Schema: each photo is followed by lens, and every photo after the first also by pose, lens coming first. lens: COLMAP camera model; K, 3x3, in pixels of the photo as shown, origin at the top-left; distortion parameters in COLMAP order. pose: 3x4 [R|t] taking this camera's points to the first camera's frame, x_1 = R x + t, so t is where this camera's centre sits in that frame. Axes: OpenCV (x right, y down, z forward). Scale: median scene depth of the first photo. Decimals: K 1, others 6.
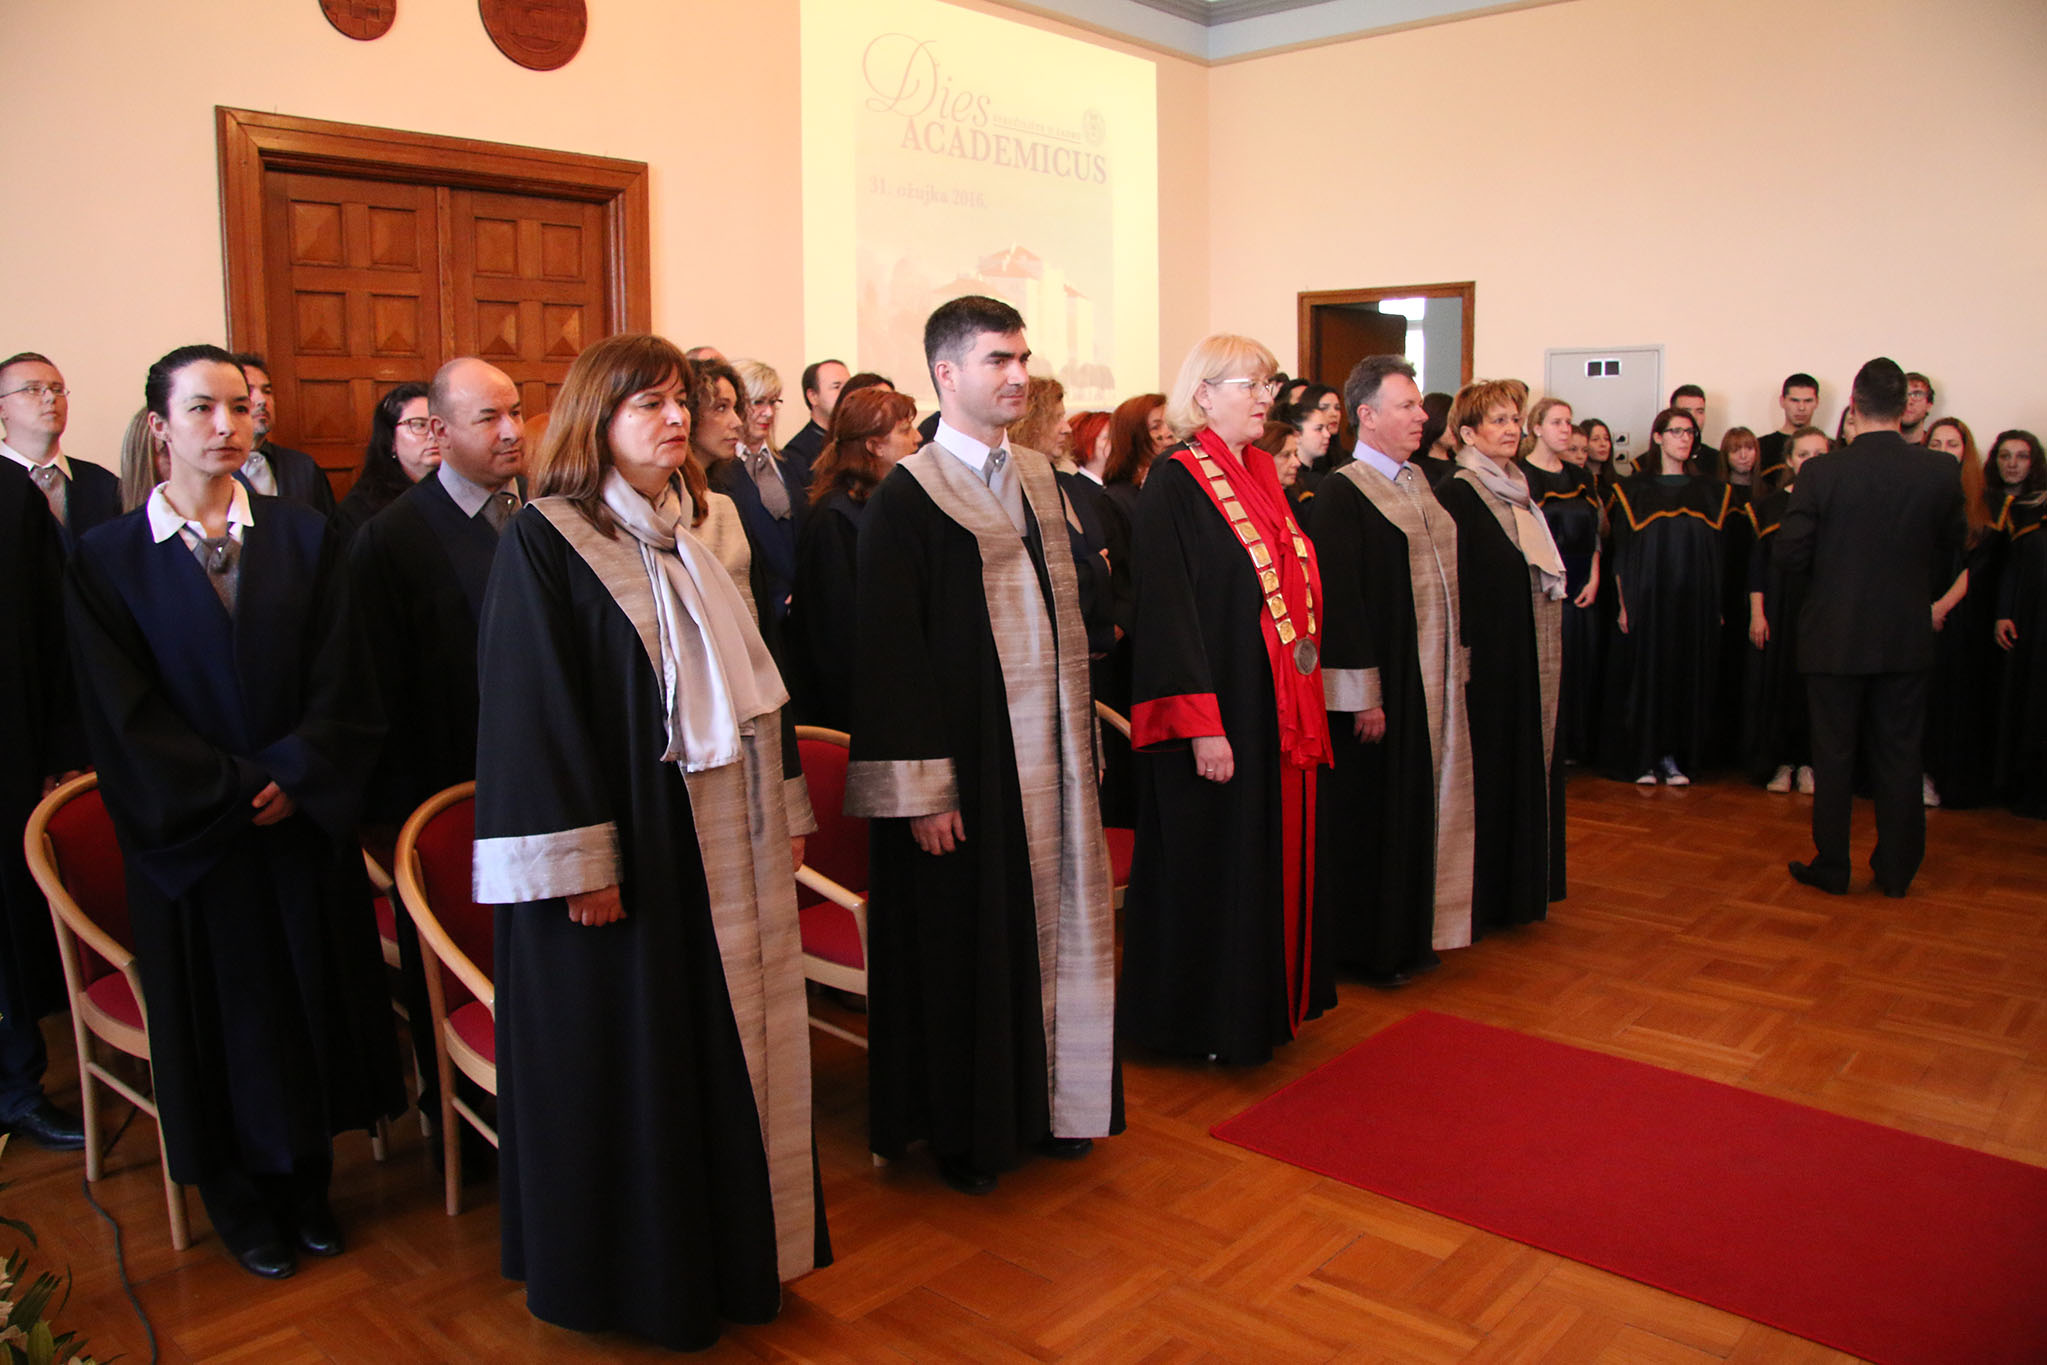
lens RADIAL K [[1560.6, 0, 1014.3], [0, 1560.6, 645.9], [0, 0, 1]] dist [-0.154057, 0.129048]
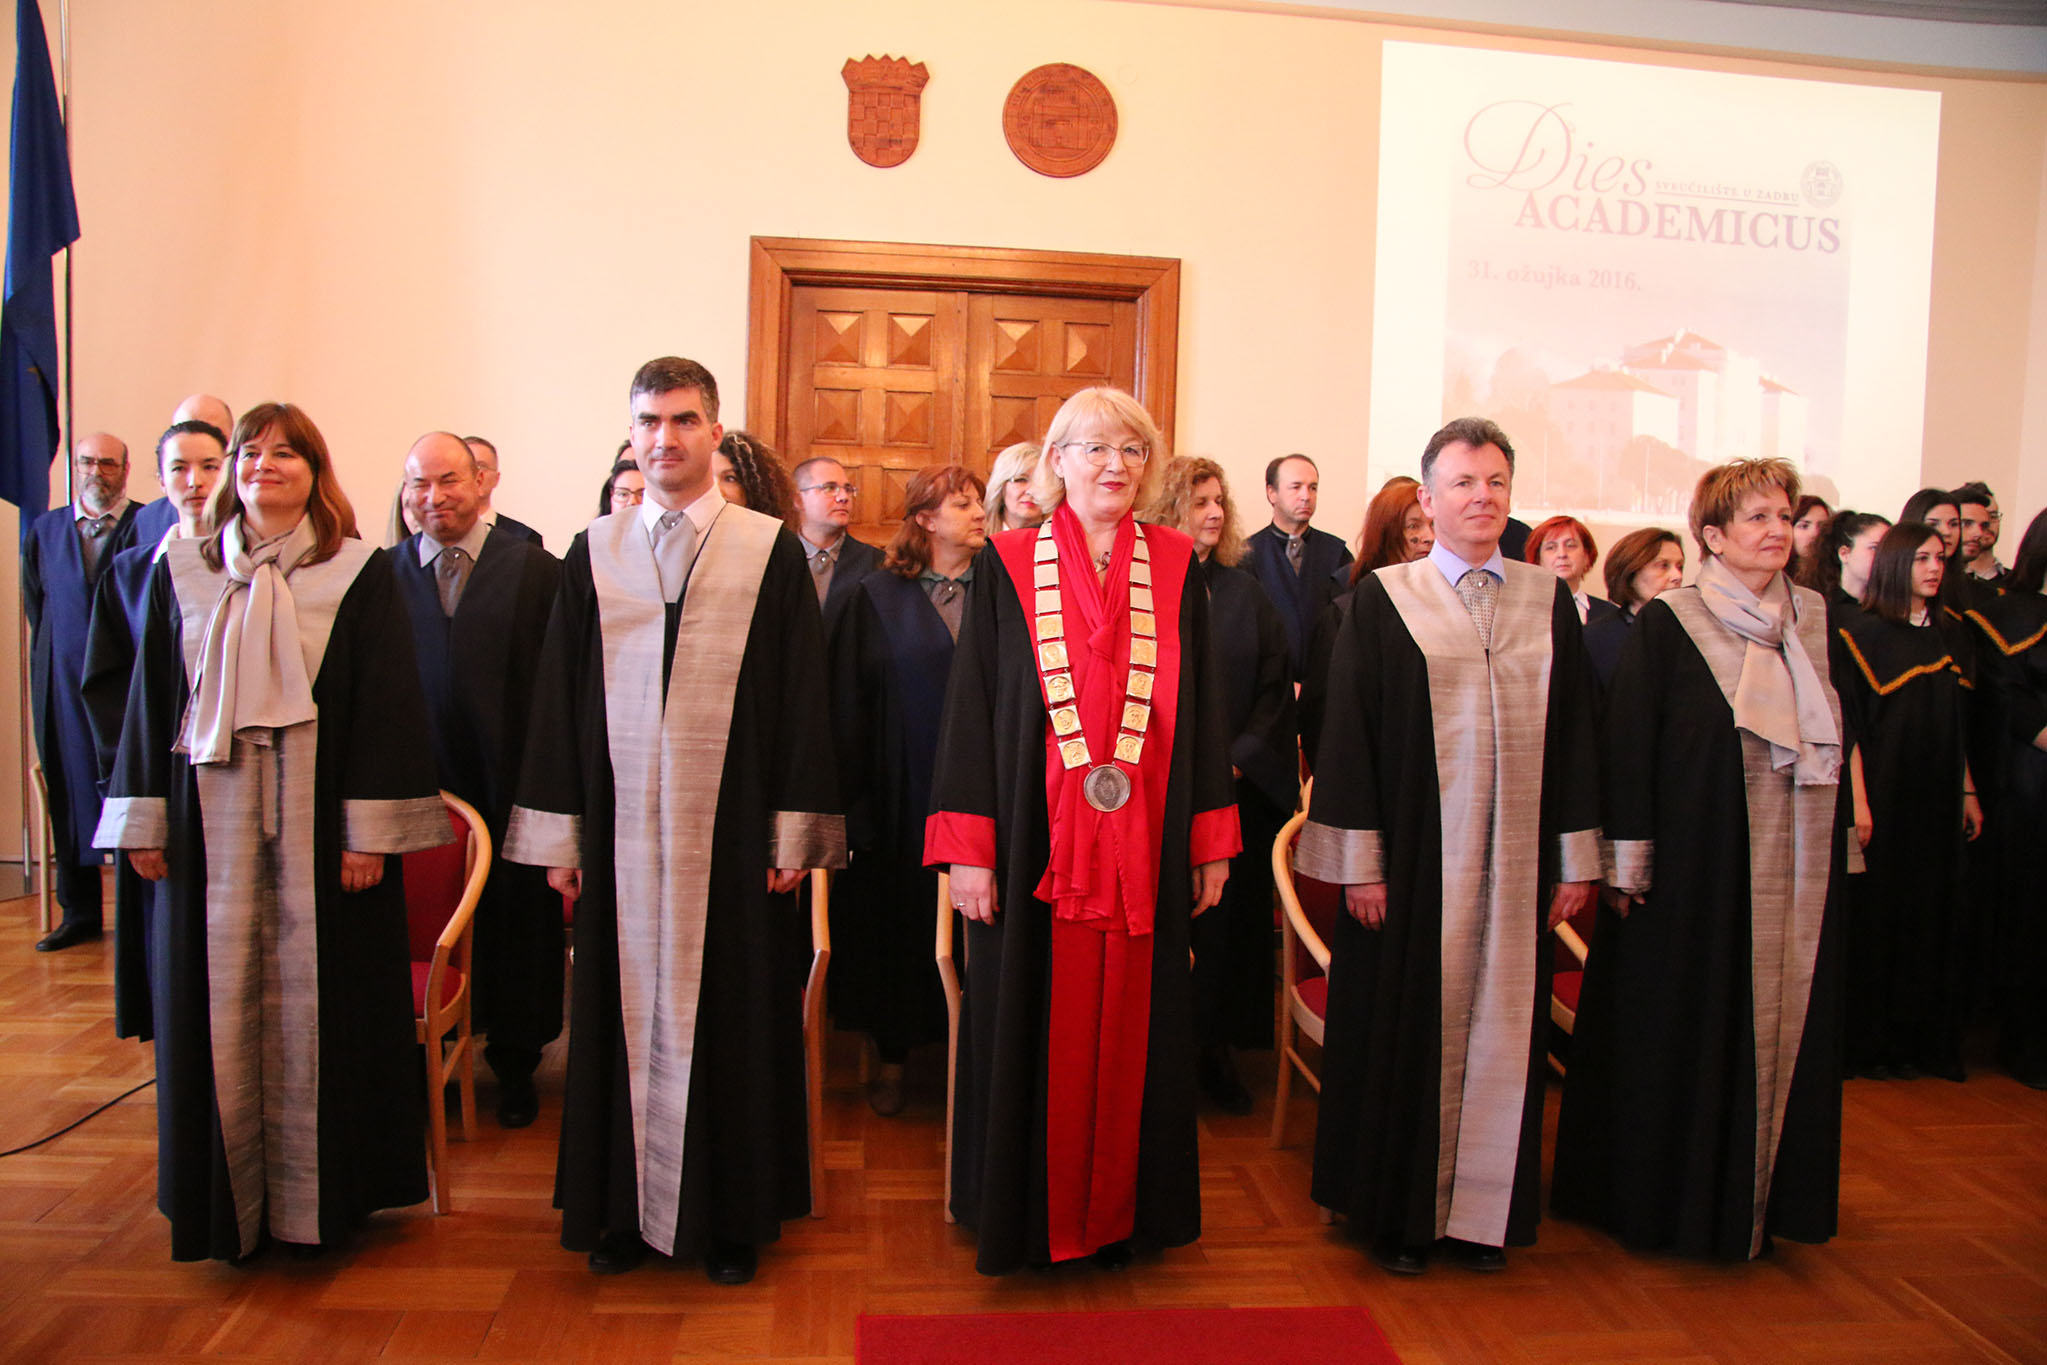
lens RADIAL K [[1560.6, 0, 1014.3], [0, 1560.6, 645.9], [0, 0, 1]] dist [-0.154057, 0.129048]
pose [[0.733897, 0.077936, -0.674774, 0.322051], [-0.134559, 0.990390, -0.031959, -0.014638], [0.665799, 0.114252, 0.737332, 0.176152]]
